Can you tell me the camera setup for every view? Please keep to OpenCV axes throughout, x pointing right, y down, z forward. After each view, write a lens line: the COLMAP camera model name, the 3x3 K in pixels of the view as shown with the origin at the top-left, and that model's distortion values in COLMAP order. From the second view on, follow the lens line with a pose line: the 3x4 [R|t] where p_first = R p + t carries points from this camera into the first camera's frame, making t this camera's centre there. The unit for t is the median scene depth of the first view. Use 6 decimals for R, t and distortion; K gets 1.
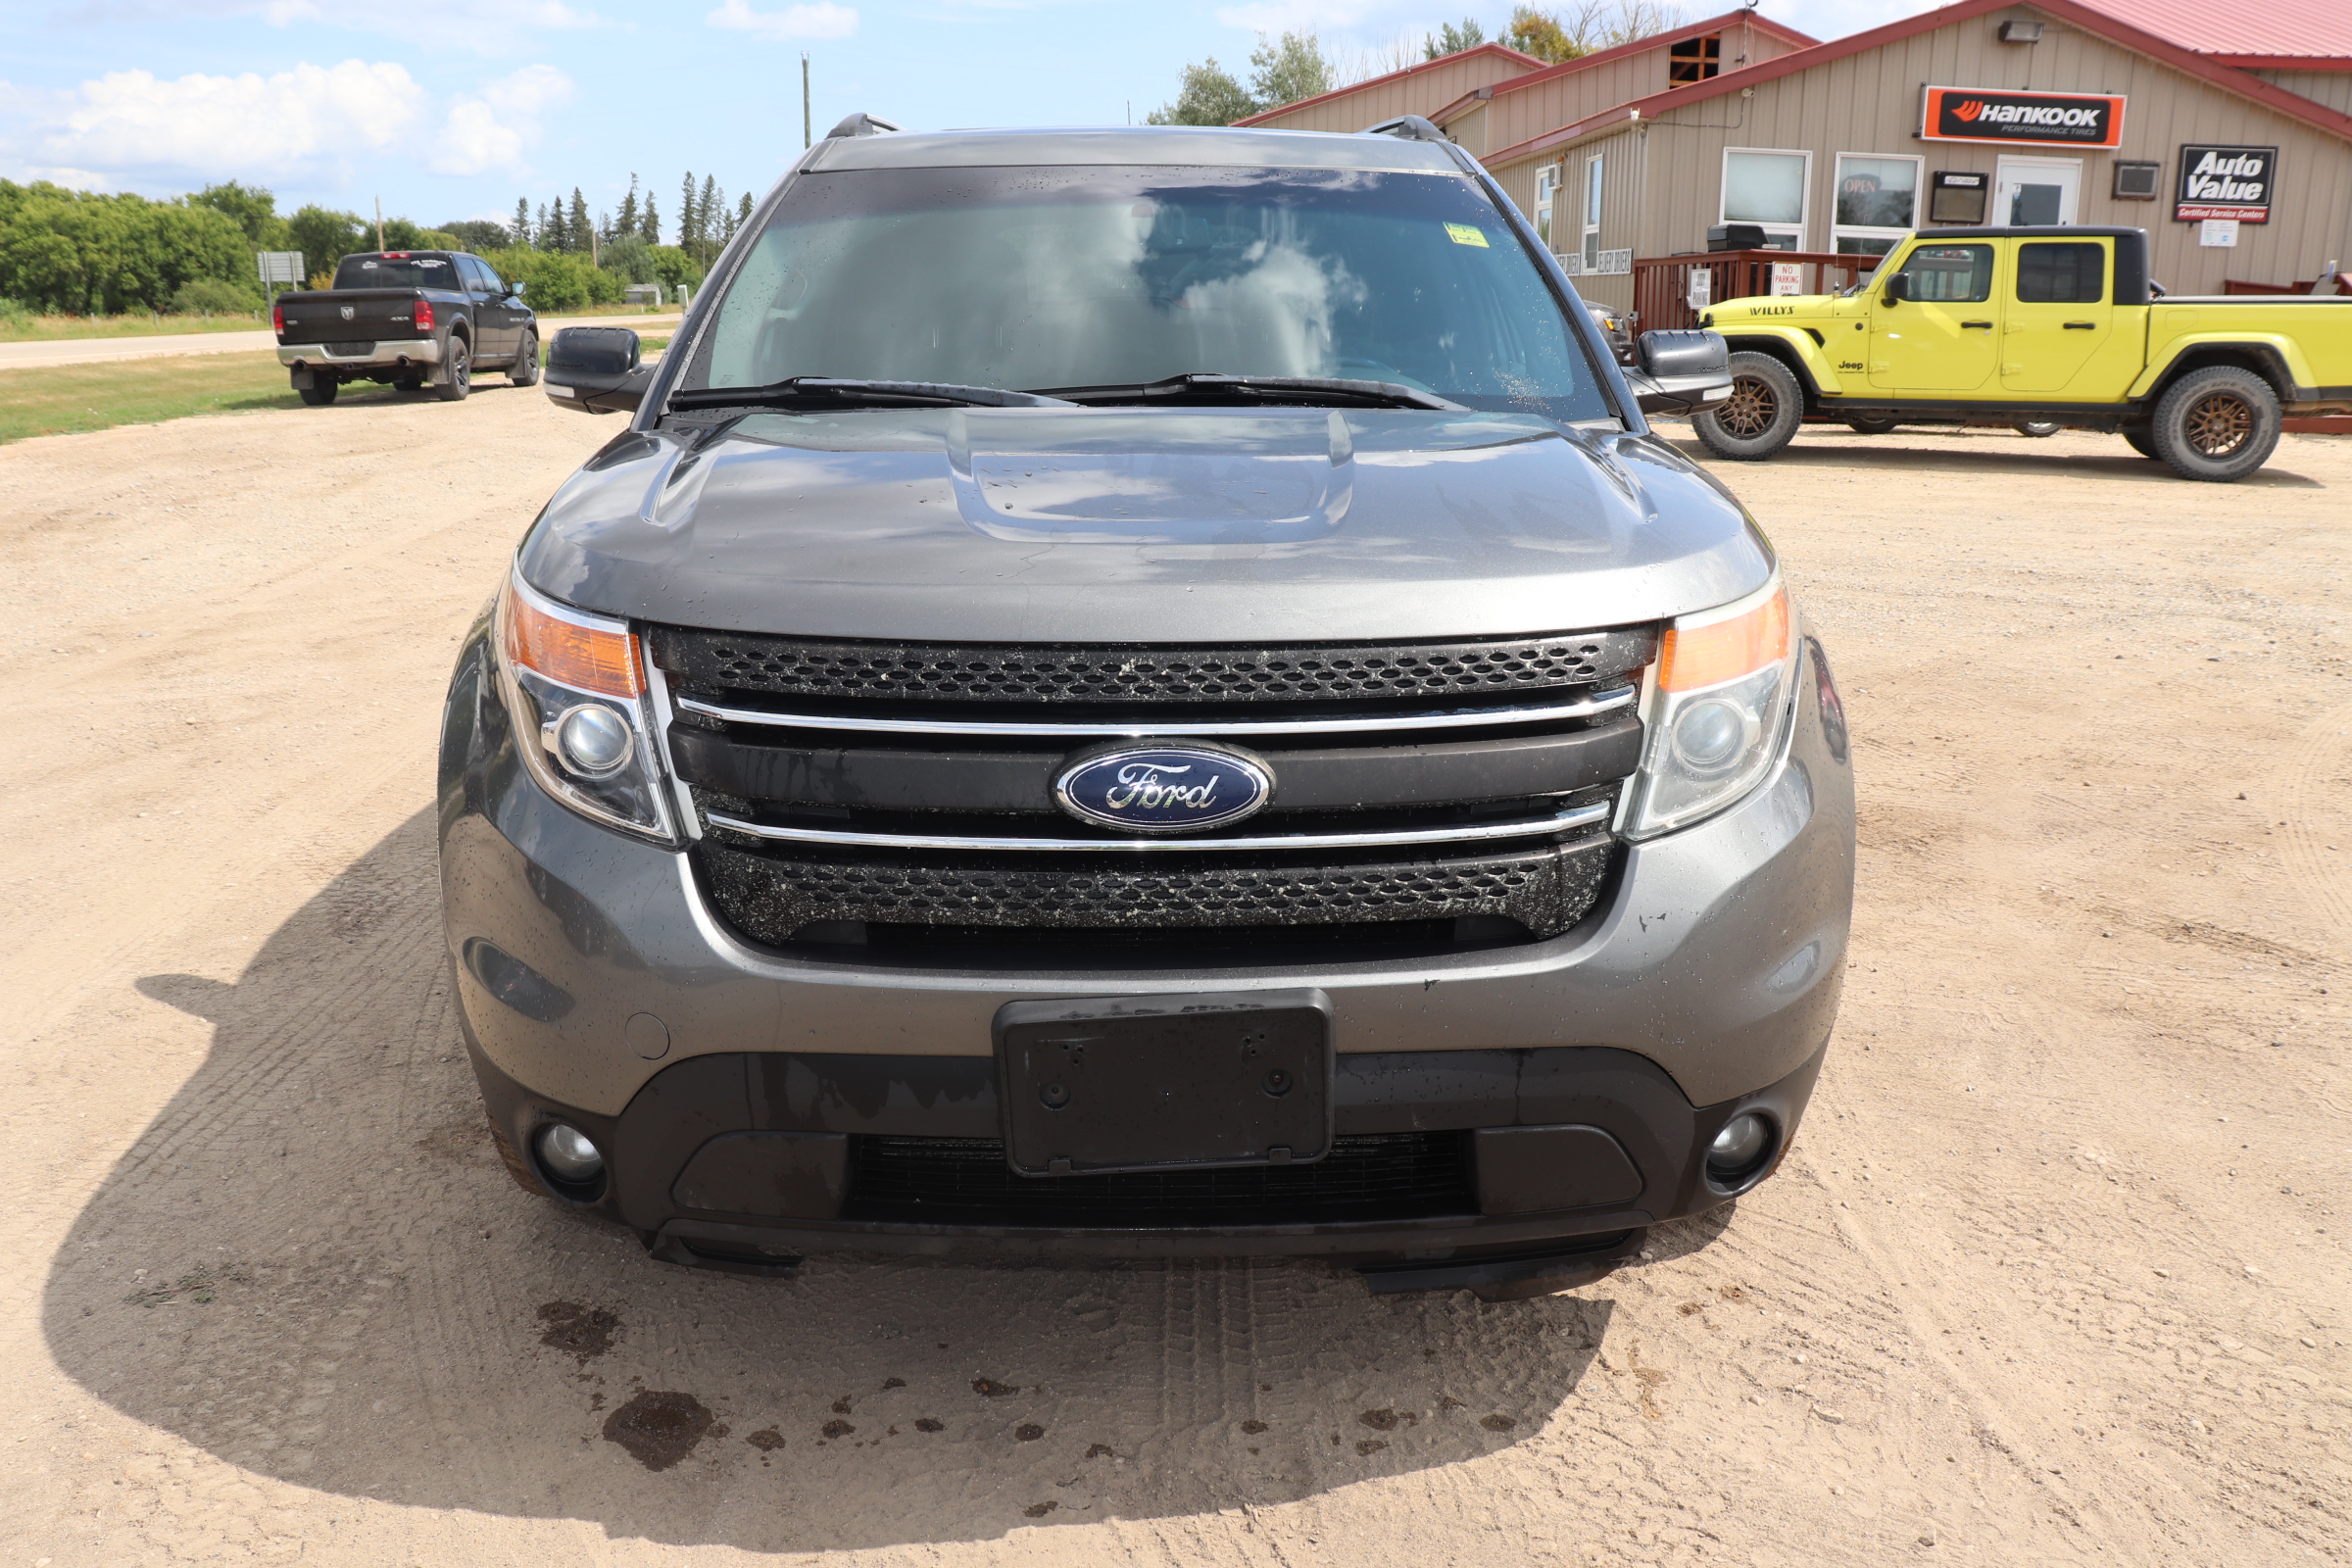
lens RADIAL K [[1964.0, 0, 1185.0], [0, 1964.0, 771.2], [0, 0, 1]] dist [-0.178516, 0.170258]
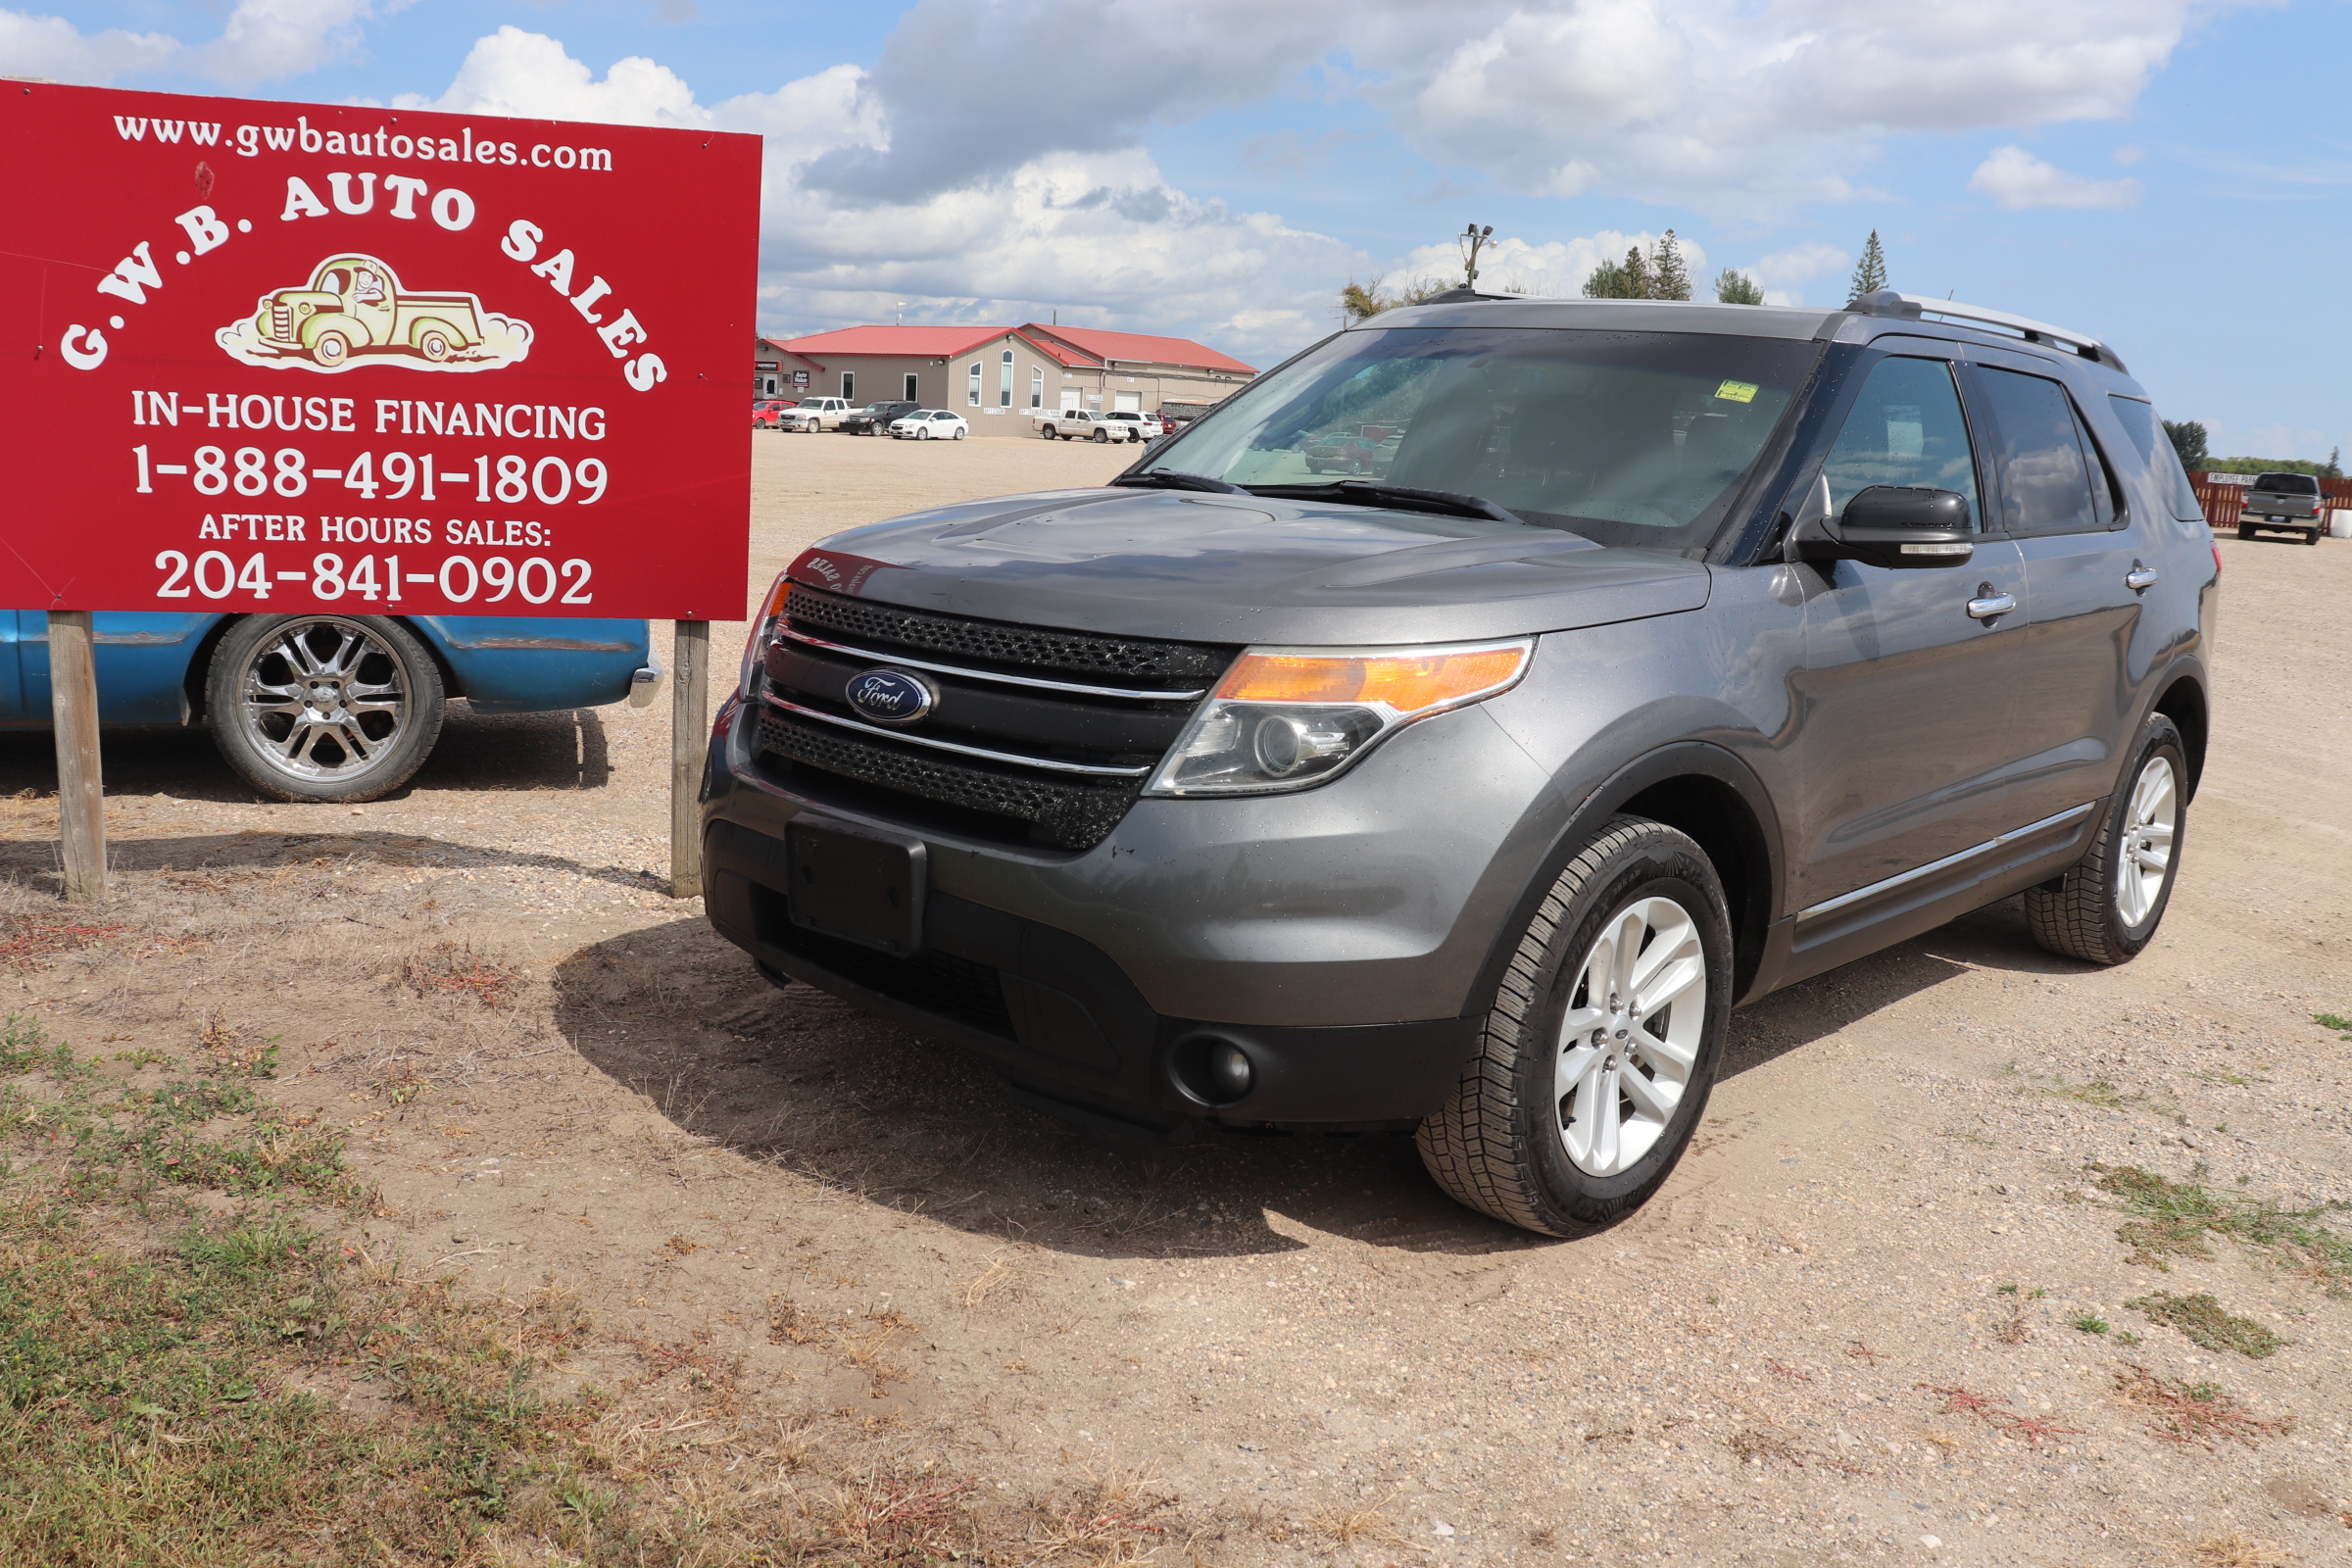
lens RADIAL K [[1964.0, 0, 1185.0], [0, 1964.0, 771.2], [0, 0, 1]] dist [-0.178516, 0.170258]
pose [[0.729795, 0.170758, -0.661998, 0.516911], [-0.228170, 0.973621, -0.000398, 0.005881], [0.644467, 0.151339, 0.749506, -0.001588]]
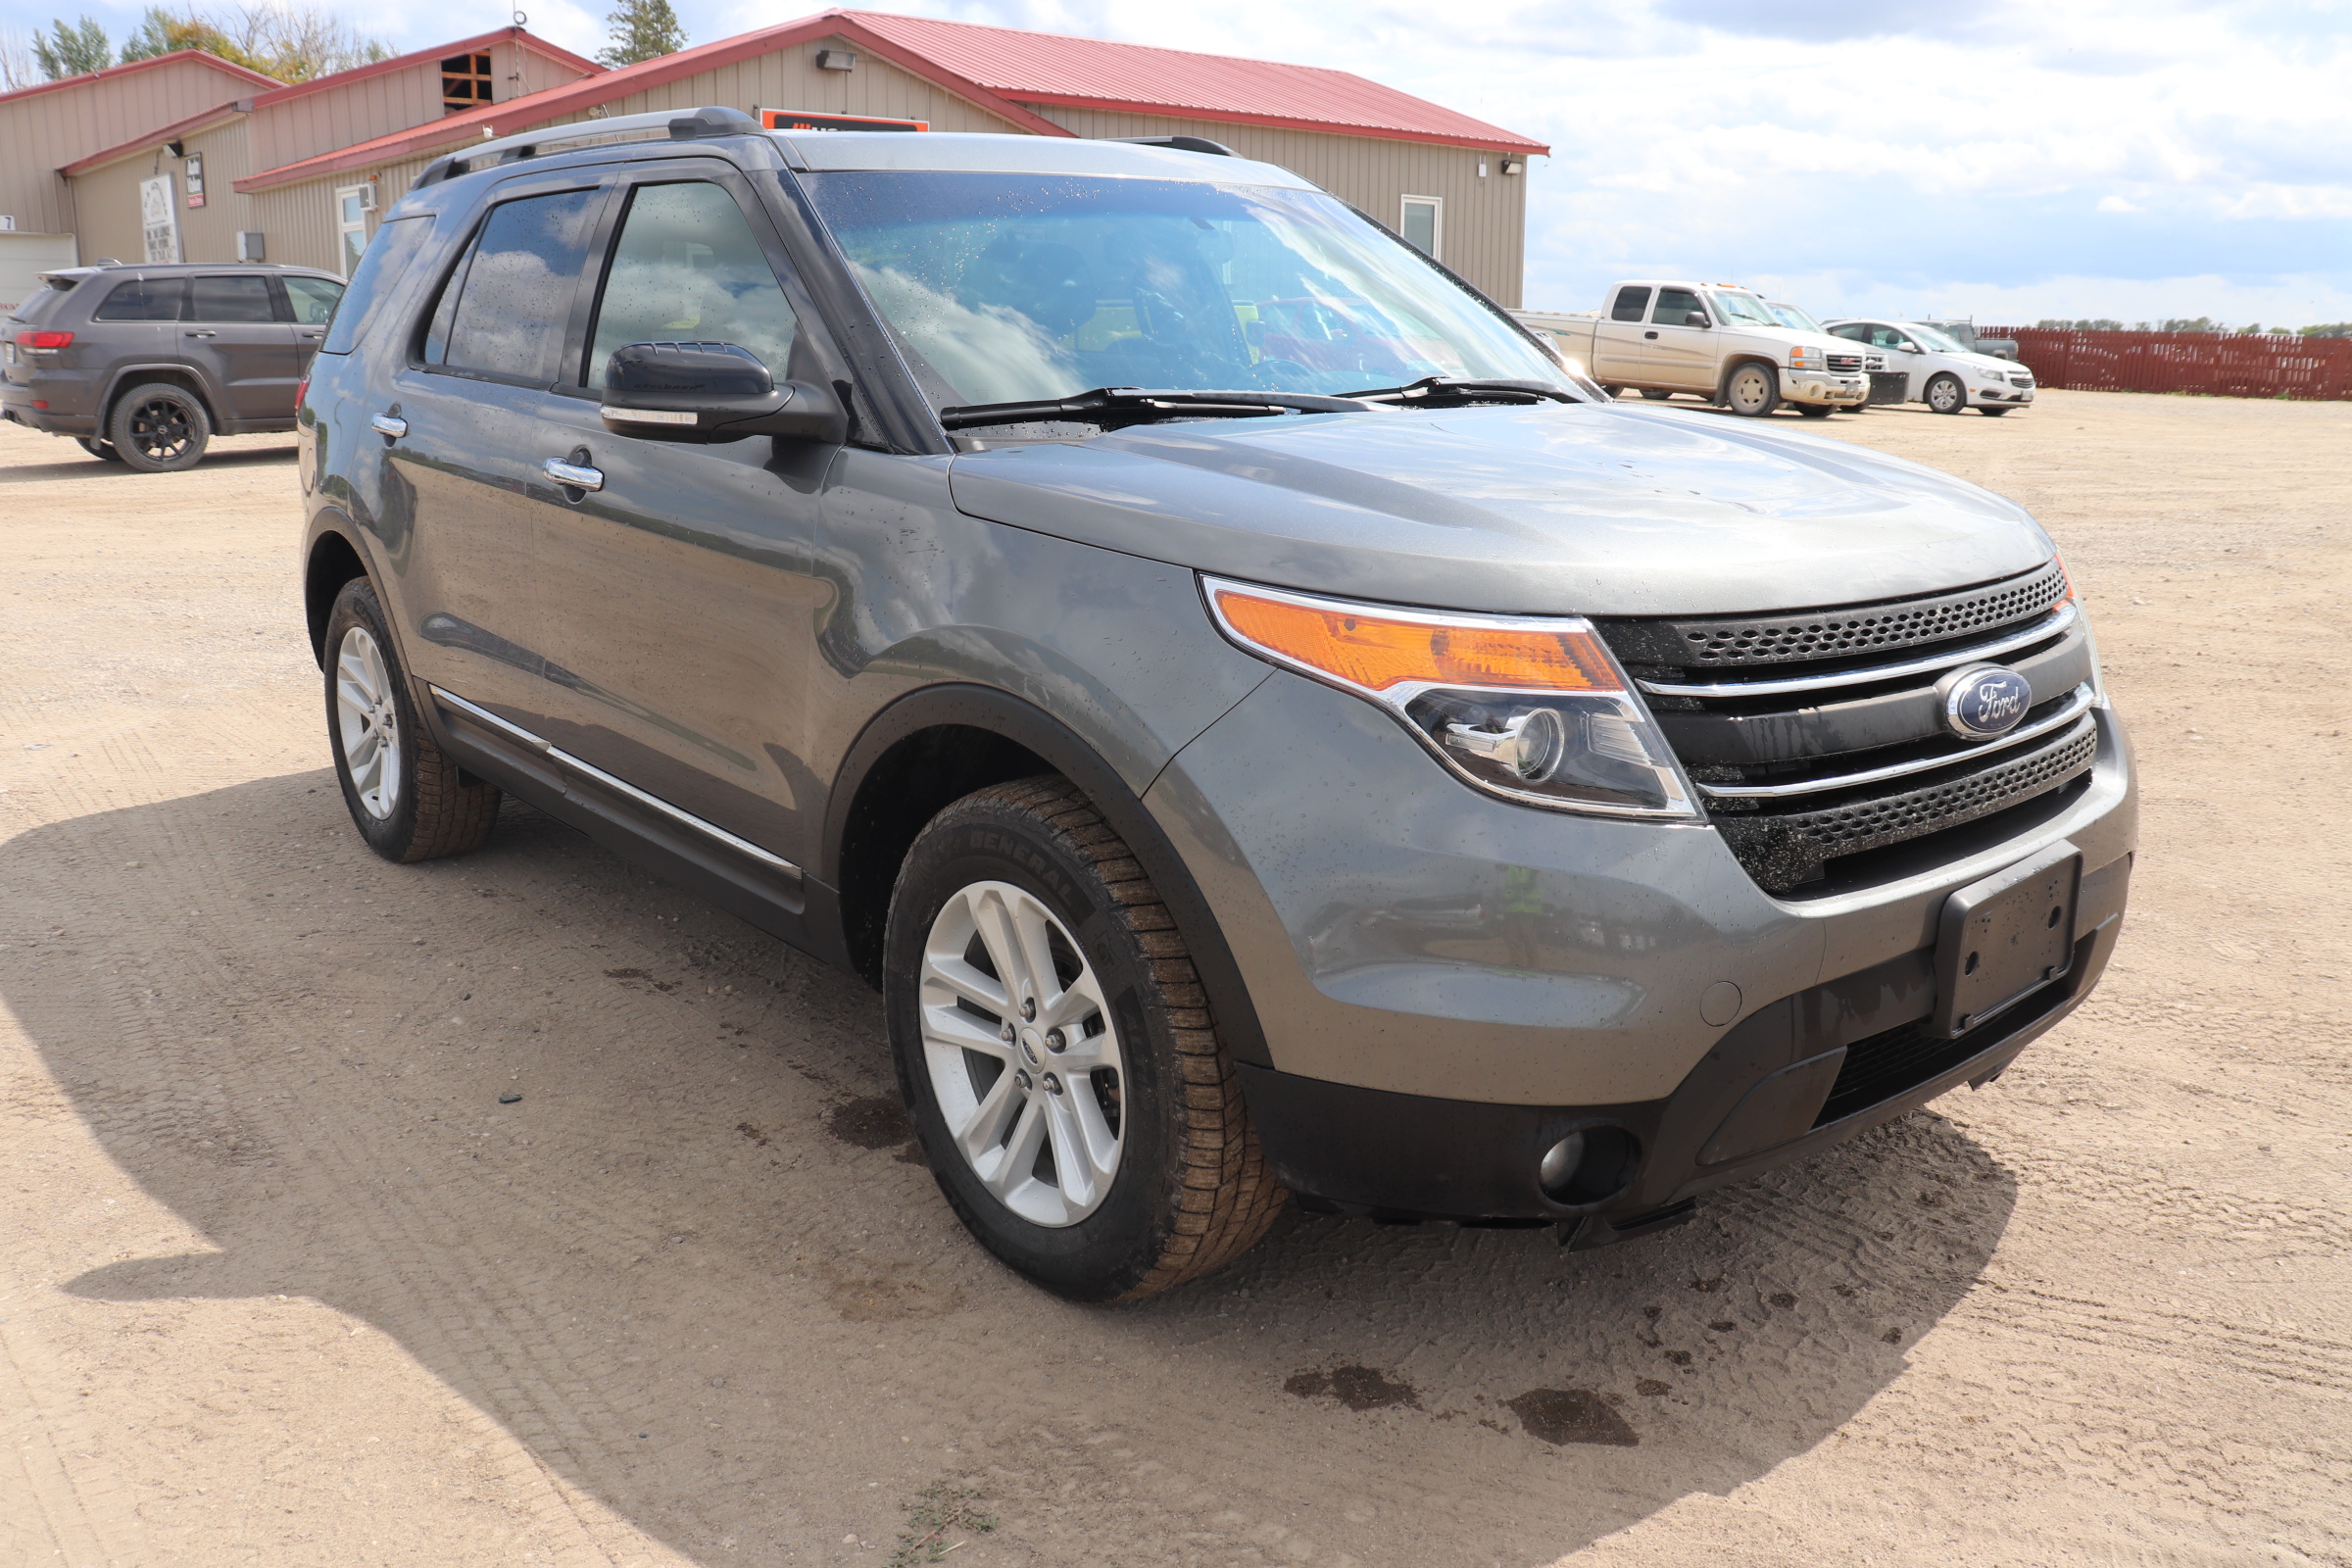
lens RADIAL K [[1964.0, 0, 1185.0], [0, 1964.0, 771.2], [0, 0, 1]] dist [-0.178516, 0.170258]
pose [[0.776056, -0.148884, 0.612838, -0.663383], [0.154697, 0.986987, 0.043884, -0.046091], [-0.611397, 0.060748, 0.788989, 0.201562]]
